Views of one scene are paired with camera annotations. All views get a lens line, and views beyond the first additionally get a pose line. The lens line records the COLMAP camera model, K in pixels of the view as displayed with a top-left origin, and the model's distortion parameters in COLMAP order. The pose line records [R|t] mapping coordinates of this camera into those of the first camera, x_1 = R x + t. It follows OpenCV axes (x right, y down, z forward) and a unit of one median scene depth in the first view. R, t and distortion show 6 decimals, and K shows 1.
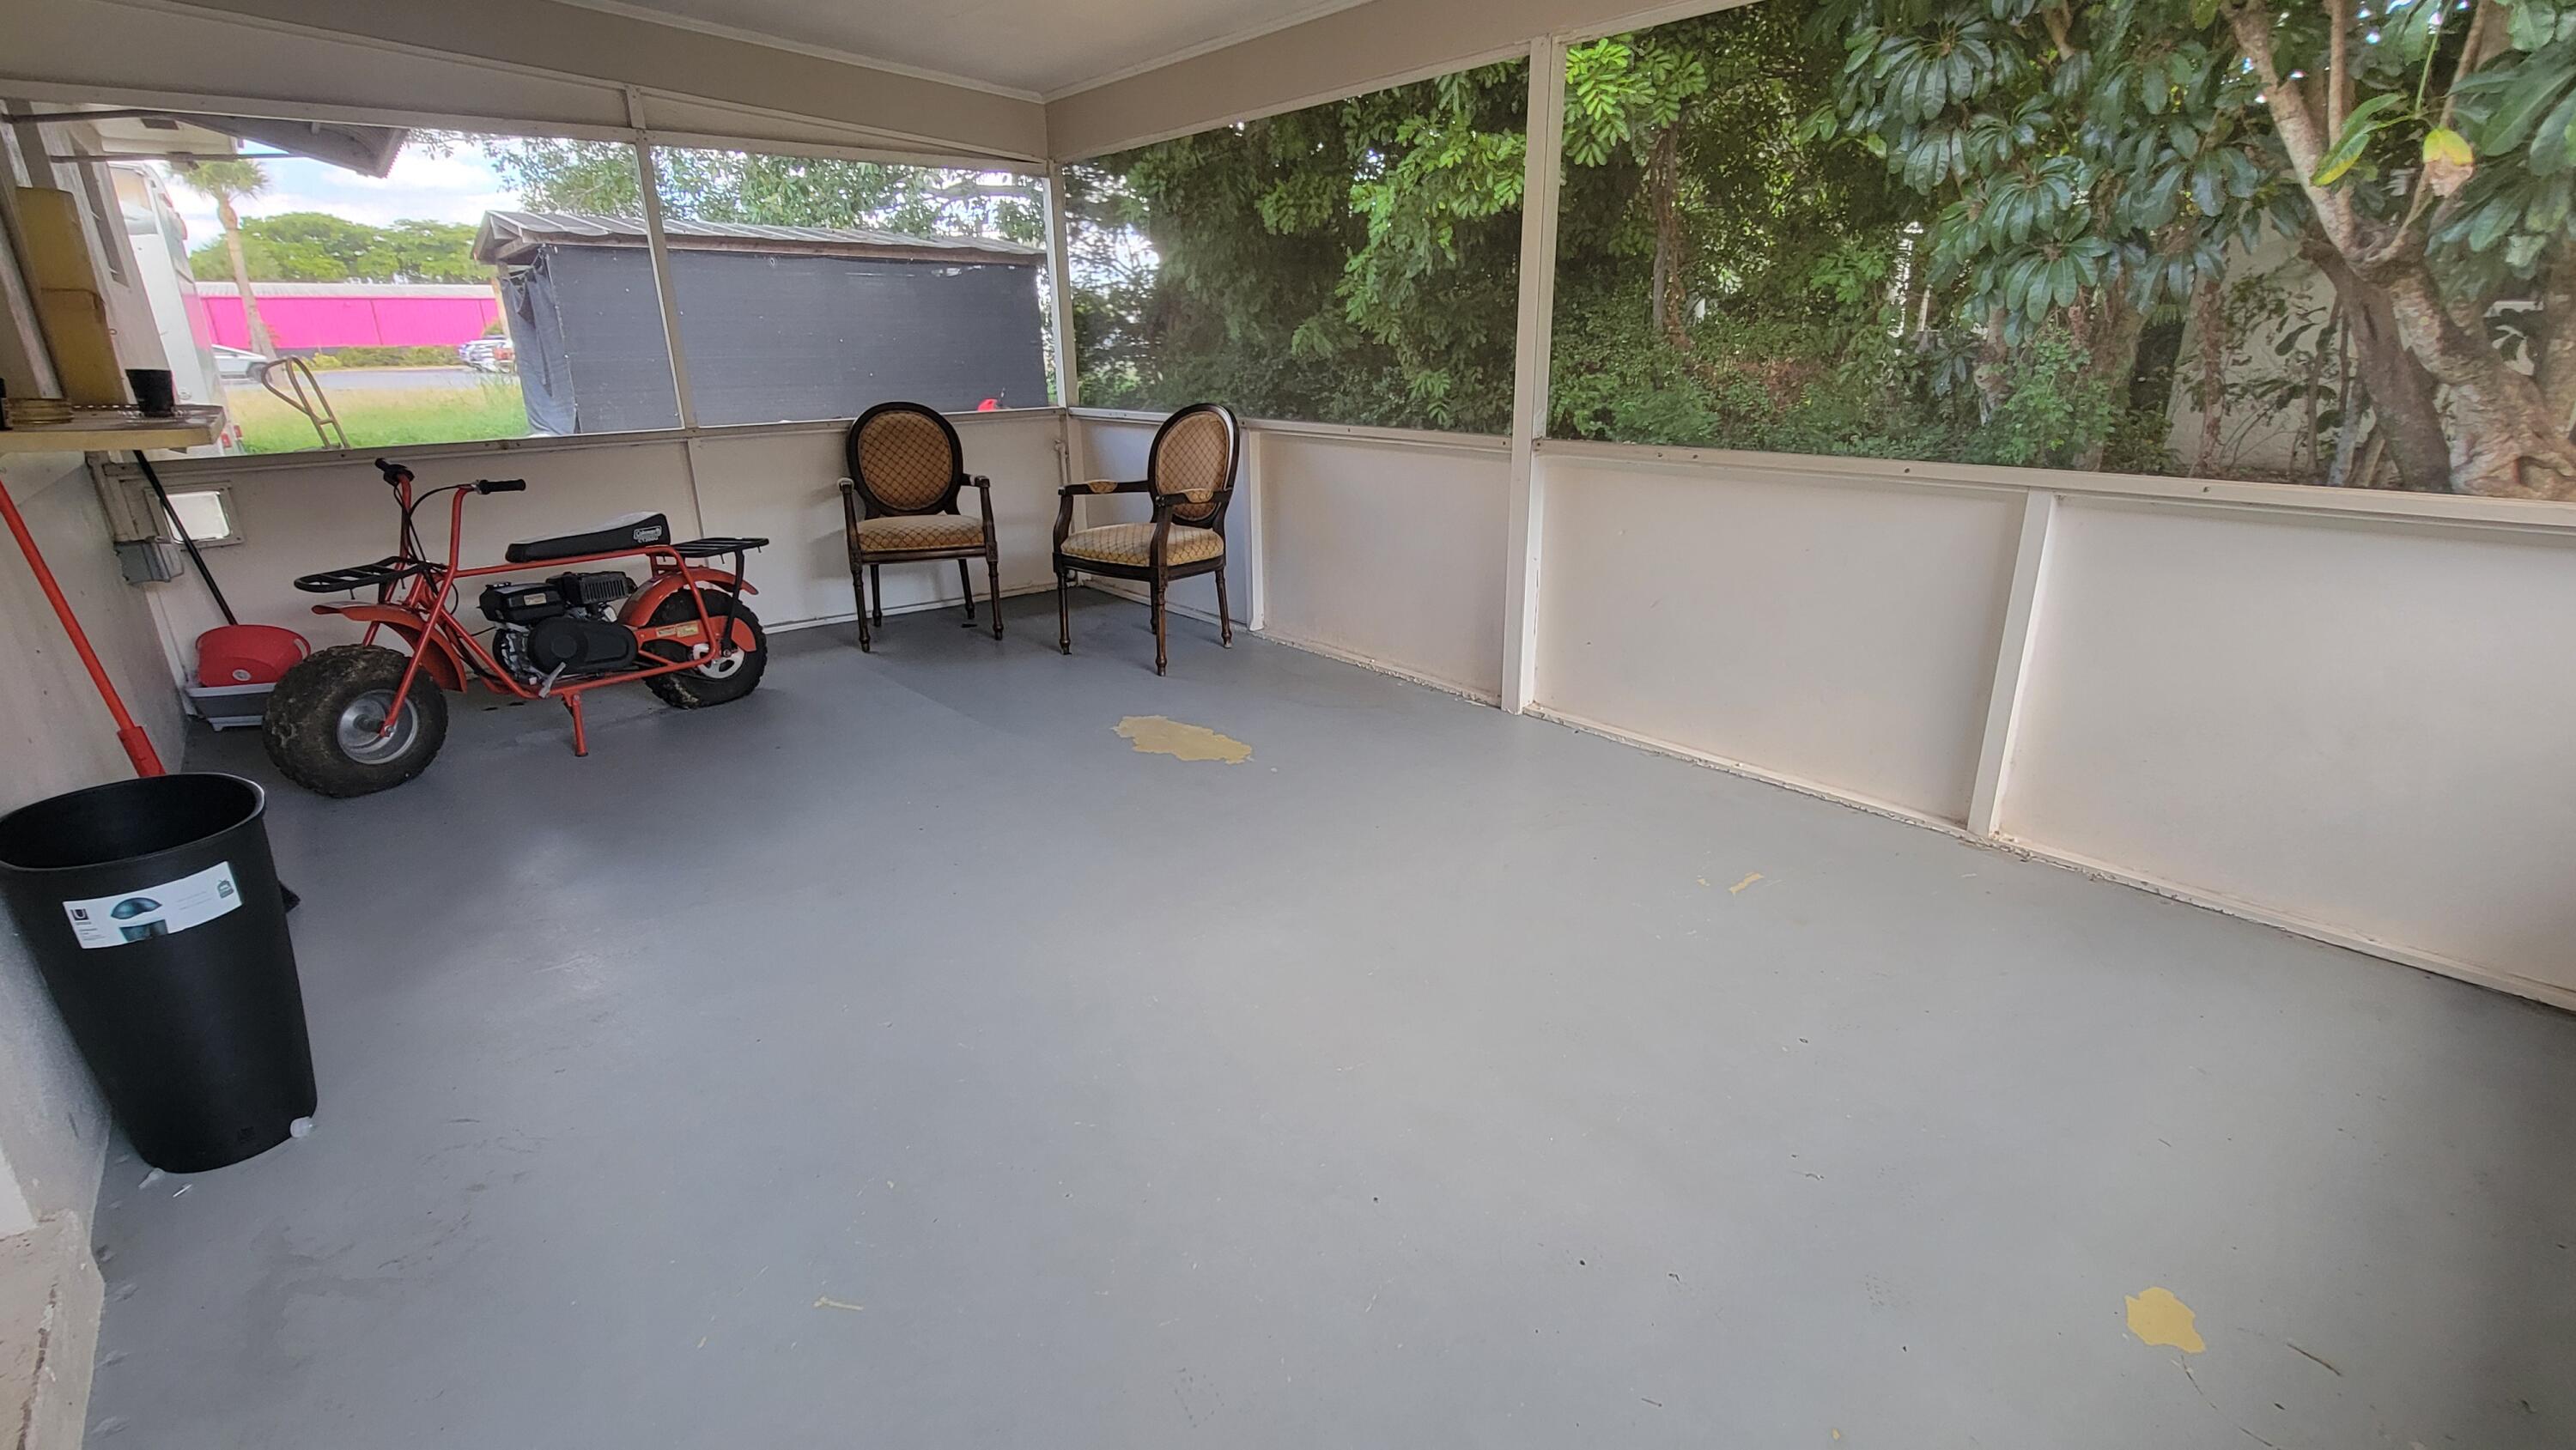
lens RADIAL K [[1156.1, 0, 1291.9], [0, 1156.1, 719.0], [0, 0, 1]] dist [-0.001922, 0.001088]
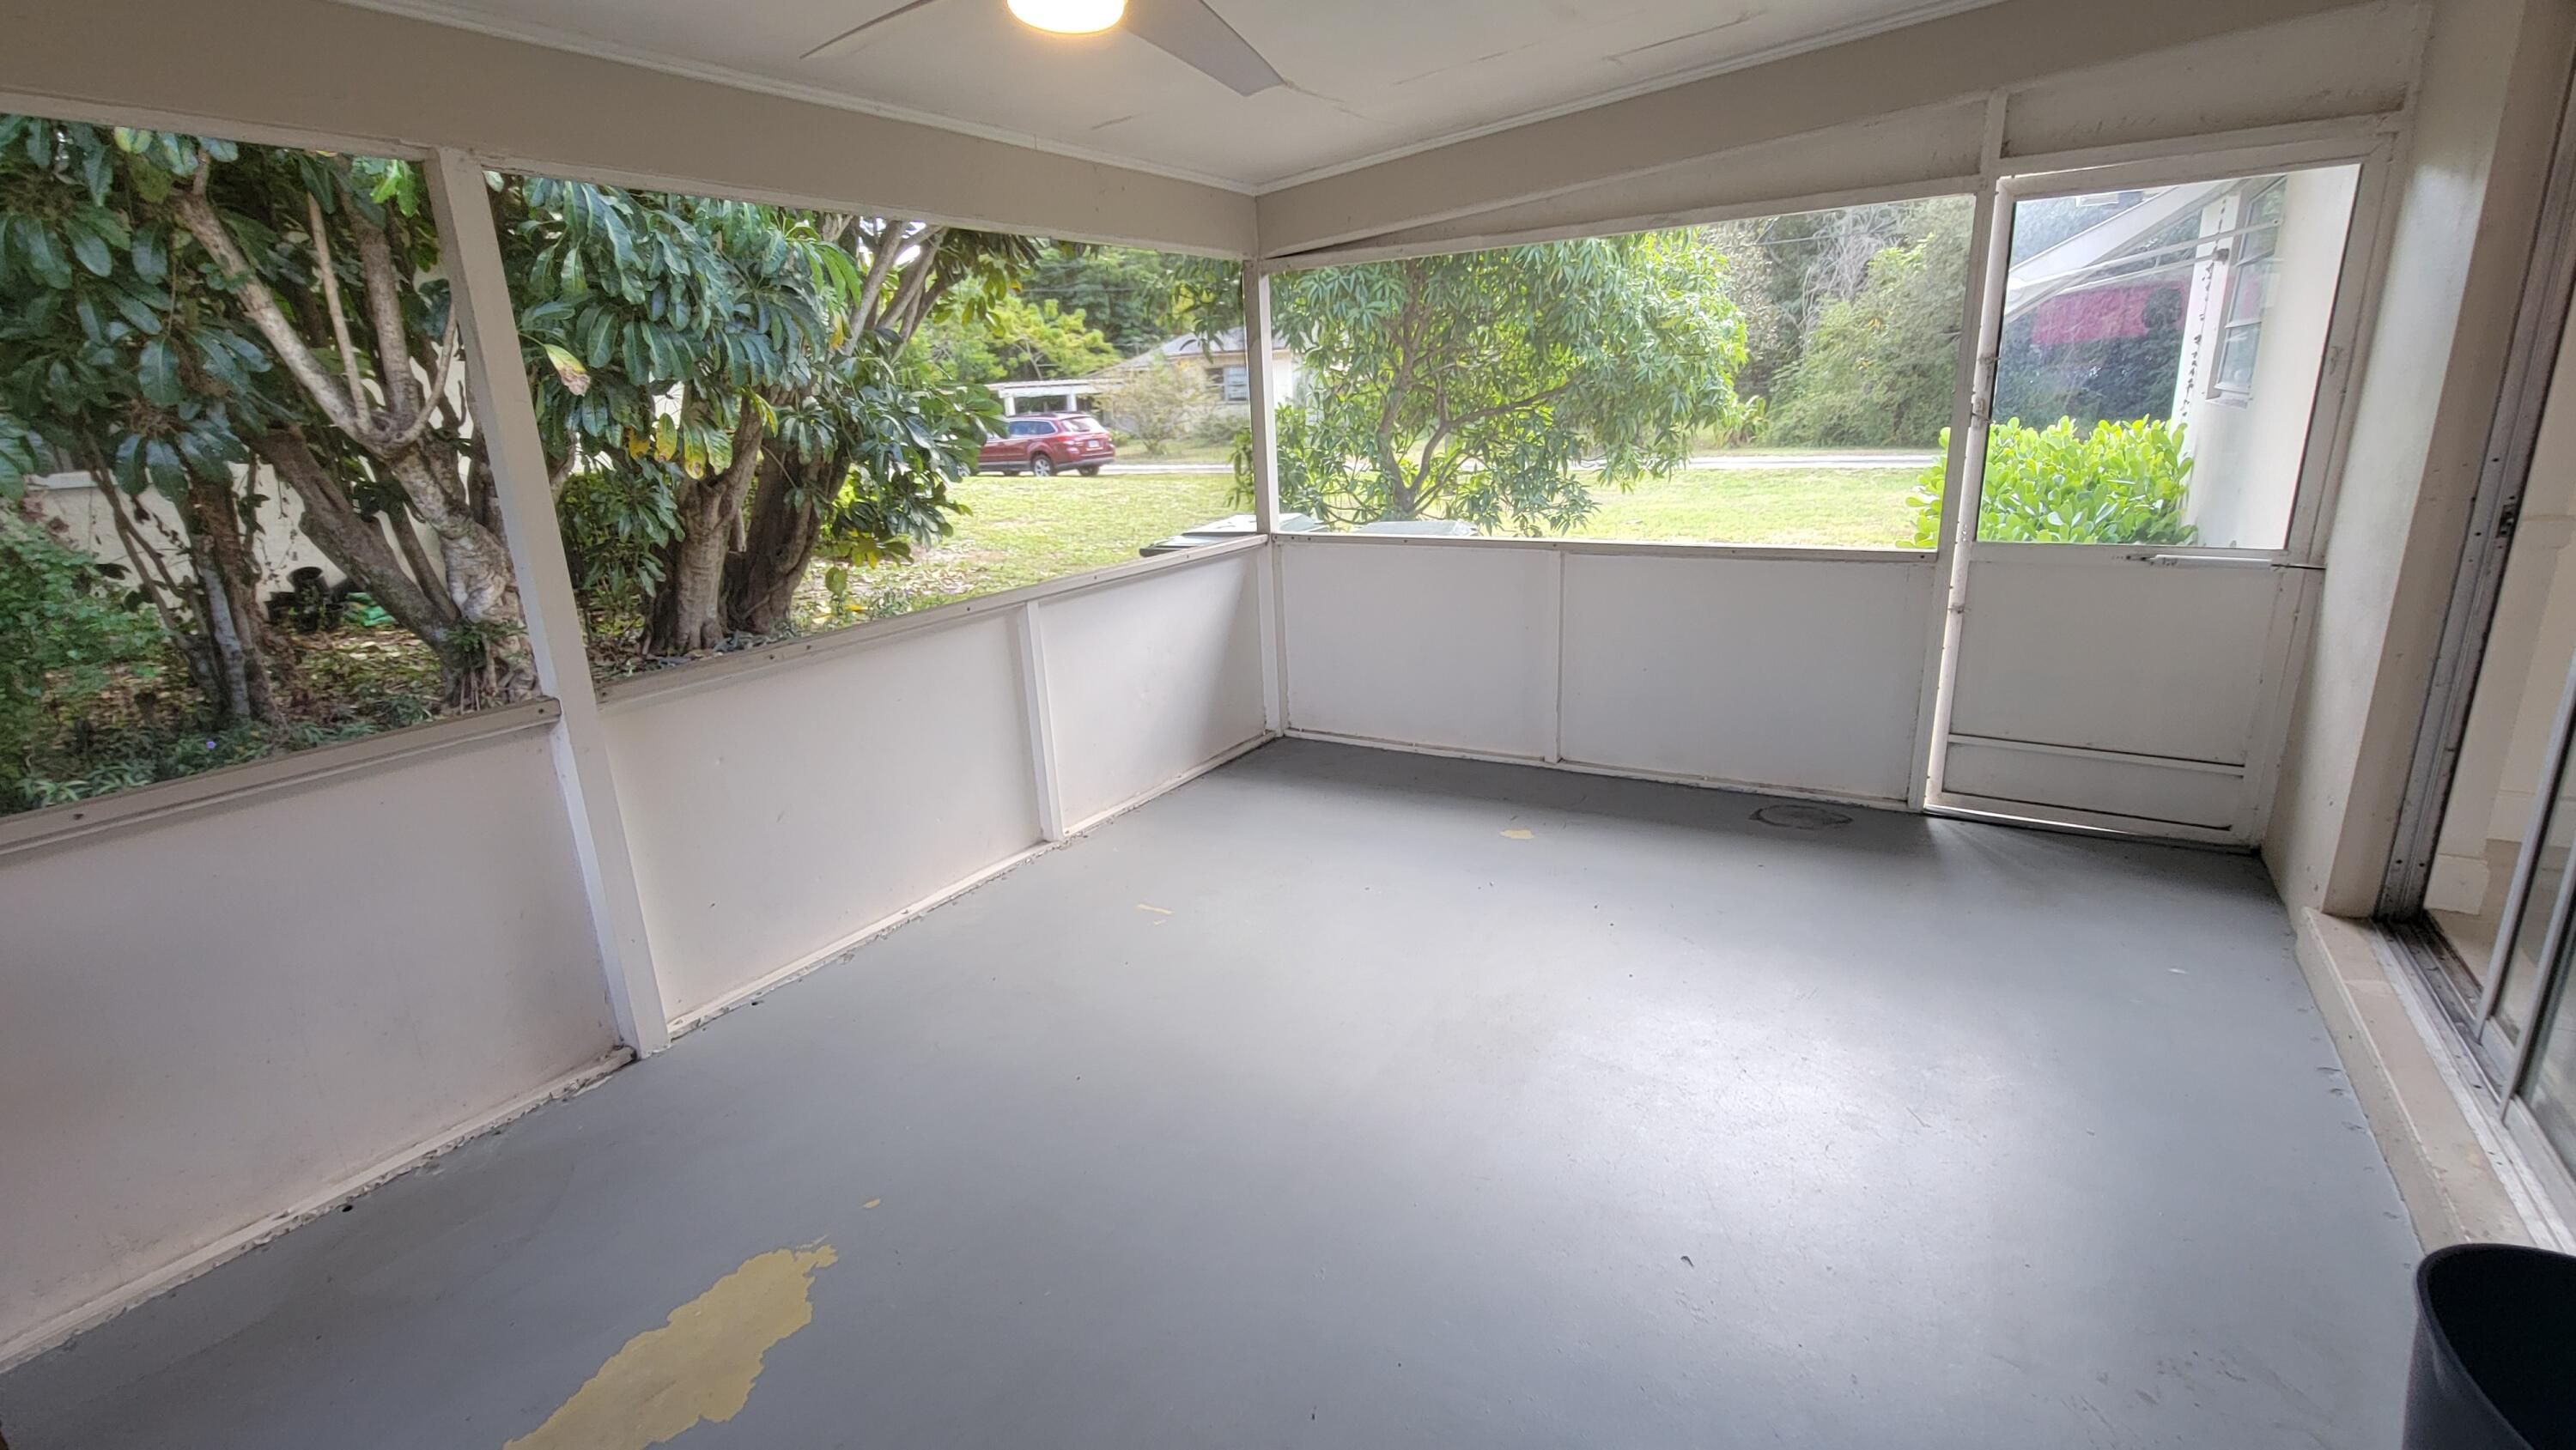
lens RADIAL K [[1156.1, 0, 1291.9], [0, 1156.1, 719.0], [0, 0, 1]] dist [-0.001922, 0.001088]
pose [[-0.307591, -0.229913, 0.923324, -0.625989], [0.346623, 0.876619, 0.333755, -0.330257], [-0.886138, 0.422705, -0.189947, 0.786785]]
